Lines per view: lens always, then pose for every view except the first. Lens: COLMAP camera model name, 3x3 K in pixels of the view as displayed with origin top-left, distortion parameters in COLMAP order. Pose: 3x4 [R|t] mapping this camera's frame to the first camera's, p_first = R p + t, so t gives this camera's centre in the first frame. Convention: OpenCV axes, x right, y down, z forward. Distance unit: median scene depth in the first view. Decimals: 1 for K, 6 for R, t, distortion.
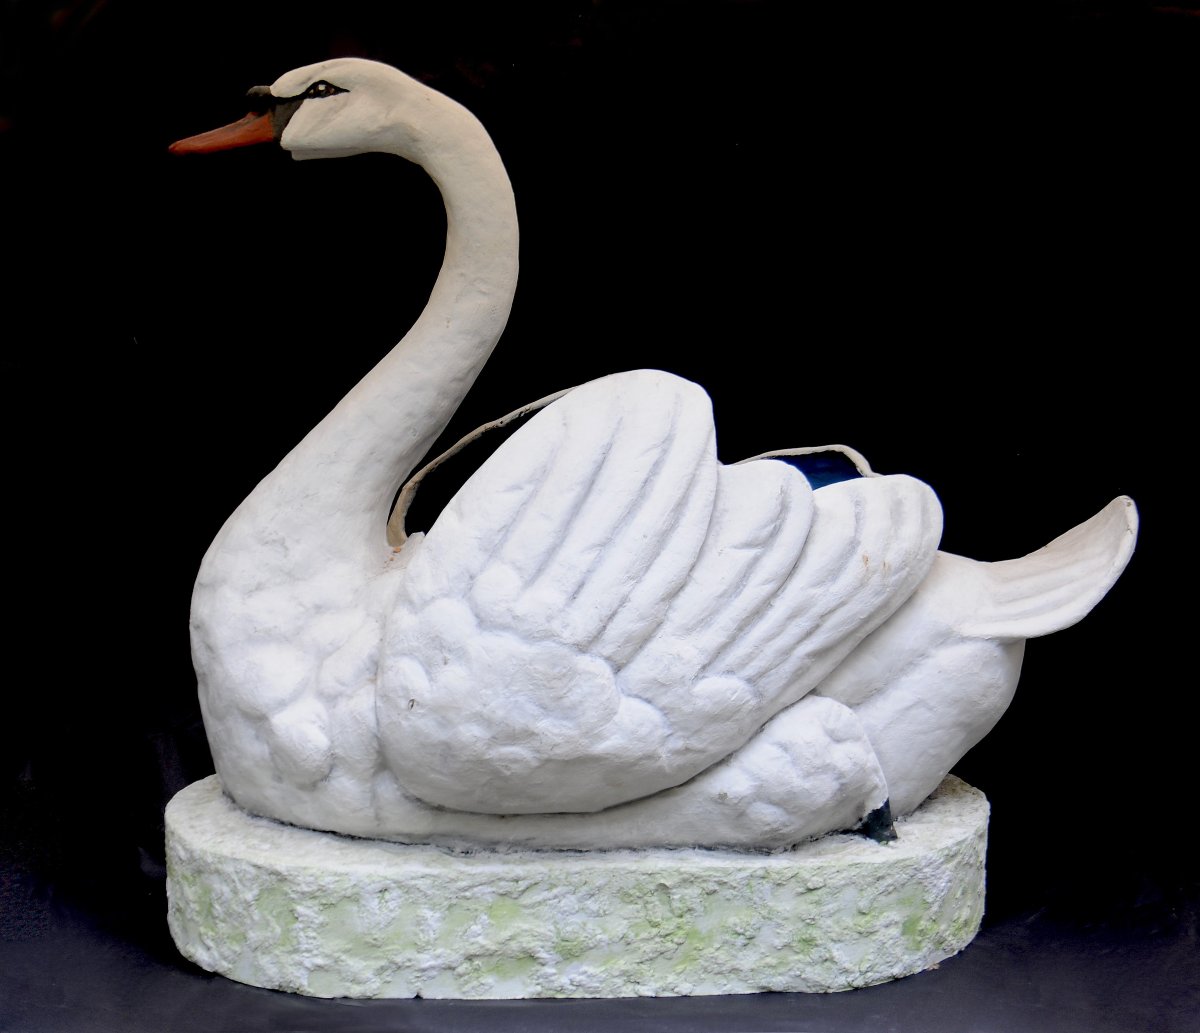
lens RADIAL K [[1628.0, 0, 600.0], [0, 1628.0, 516.5], [0, 0, 1]] dist [-0.125772, -0.002187]
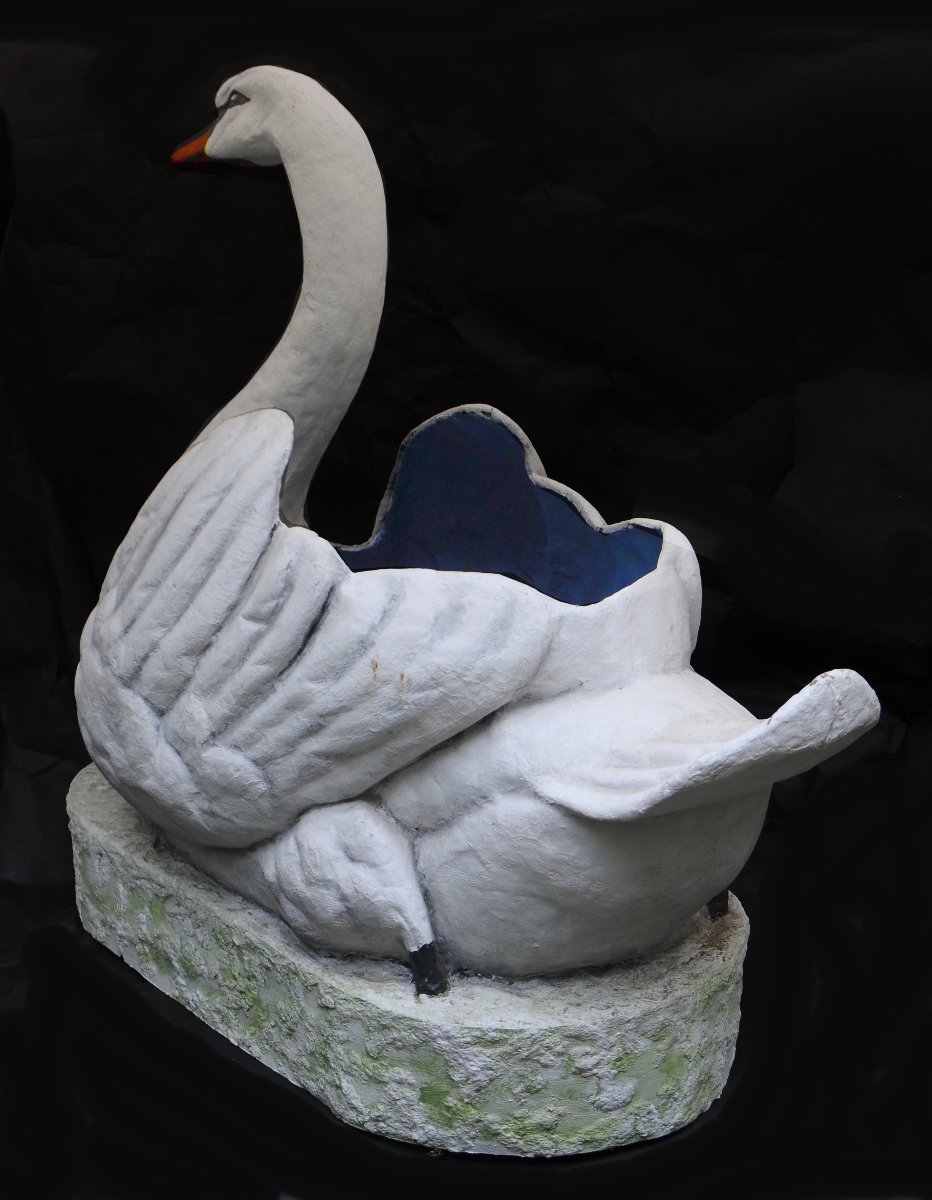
lens RADIAL K [[1537.1, 0, 466.0], [0, 1537.1, 600.0], [0, 0, 1]] dist [-0.133153, 0.007638]
pose [[0.677390, 0.206351, -0.706089, 0.728831], [-0.128674, 0.978290, 0.162457, -0.137975], [0.724283, -0.019191, 0.689236, 0.468865]]
